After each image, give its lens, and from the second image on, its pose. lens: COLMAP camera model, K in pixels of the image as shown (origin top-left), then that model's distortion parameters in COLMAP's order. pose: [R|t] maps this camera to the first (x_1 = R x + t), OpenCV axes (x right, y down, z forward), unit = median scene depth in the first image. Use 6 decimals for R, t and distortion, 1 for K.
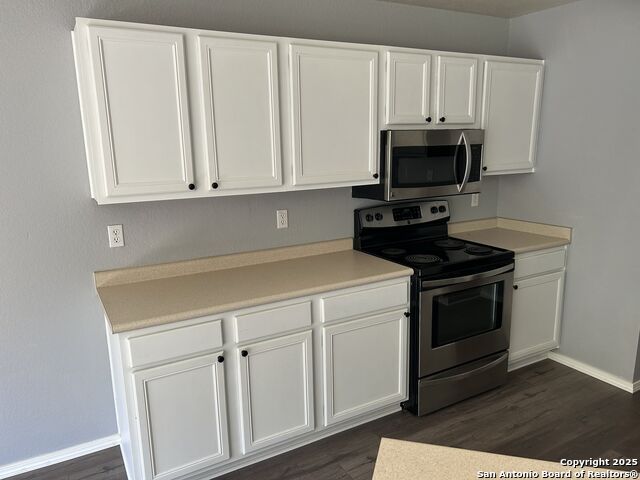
lens RADIAL K [[483.5, 0, 317.4], [0, 483.5, 244.6], [0, 0, 1]] dist [0.052395, -0.044441]
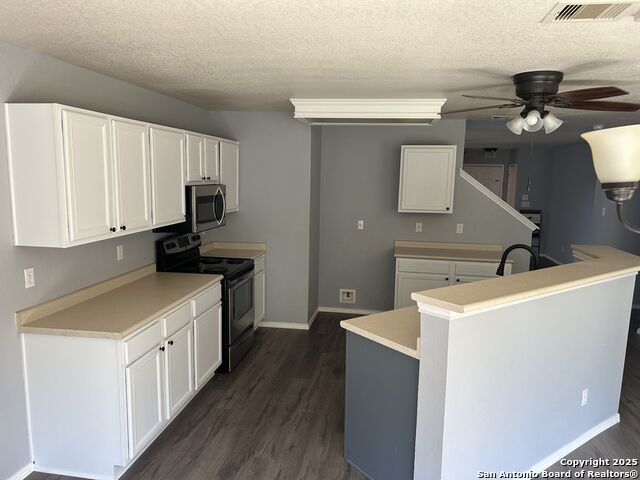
lens RADIAL K [[483.5, 0, 321.2], [0, 483.5, 244.4], [0, 0, 1]] dist [0.052395, -0.044441]
pose [[0.618227, -0.082425, 0.781666, -0.729638], [0.136678, 0.990609, -0.003643, 0.002215], [-0.774025, 0.109088, 0.623687, -0.198017]]
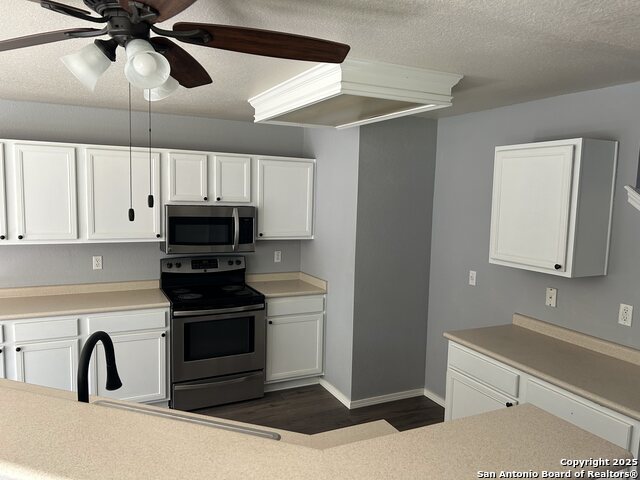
lens RADIAL K [[483.5, 0, 322.1], [0, 483.5, 239.7], [0, 0, 1]] dist [0.052395, -0.044441]
pose [[0.996997, 0.050500, -0.058717, 0.642563], [-0.057109, 0.991494, -0.116952, 0.008827], [0.052312, 0.119954, 0.991400, -0.368397]]
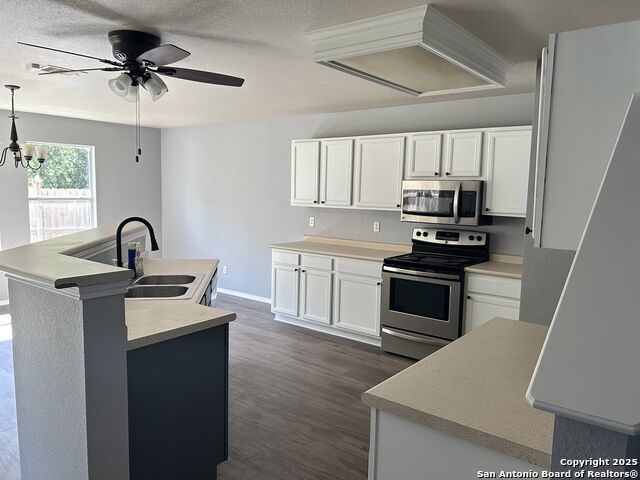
lens RADIAL K [[483.5, 0, 318.3], [0, 483.5, 239.2], [0, 0, 1]] dist [0.052395, -0.044441]
pose [[0.373064, 0.122989, -0.919618, 1.513720], [-0.224578, 0.973671, 0.039113, -0.027521], [0.900216, 0.191934, 0.390862, 0.086417]]
